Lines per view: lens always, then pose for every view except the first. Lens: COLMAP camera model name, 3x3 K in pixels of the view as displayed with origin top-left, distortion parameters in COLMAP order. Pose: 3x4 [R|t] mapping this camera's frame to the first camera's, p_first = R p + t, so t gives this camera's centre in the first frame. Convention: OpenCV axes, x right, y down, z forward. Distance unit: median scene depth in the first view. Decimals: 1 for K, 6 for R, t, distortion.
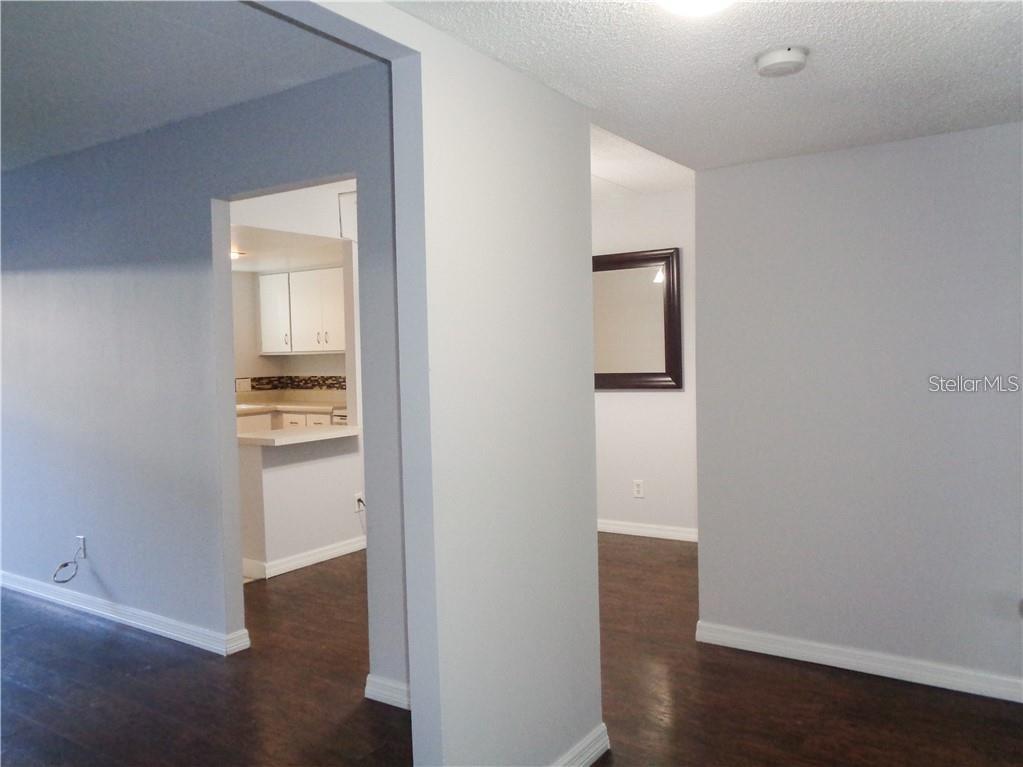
lens RADIAL K [[771.8, 0, 511.5], [0, 771.8, 383.5], [0, 0, 1]] dist [-0.003616, 0.008832]
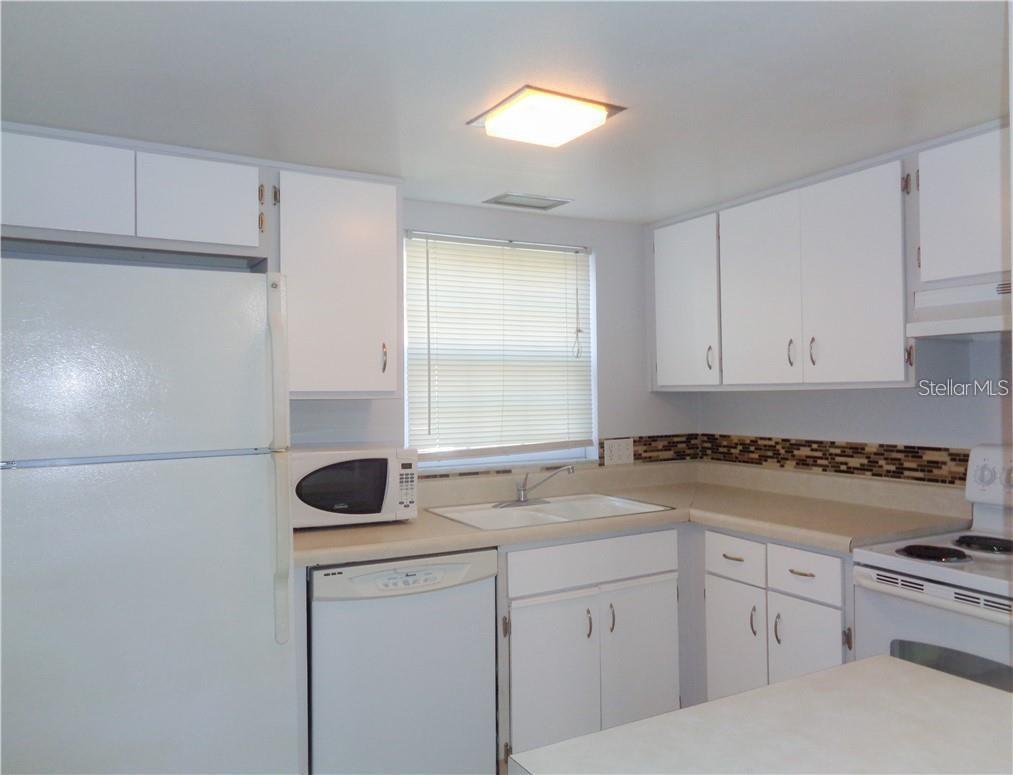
lens RADIAL K [[772.9, 0, 506.5], [0, 772.9, 387.5], [0, 0, 1]] dist [-0.000408, -0.000450]
pose [[0.883600, 0.005509, -0.468211, -0.179564], [-0.021586, 0.999347, -0.028979, -0.023027], [0.467745, 0.035713, 0.883142, 0.527770]]
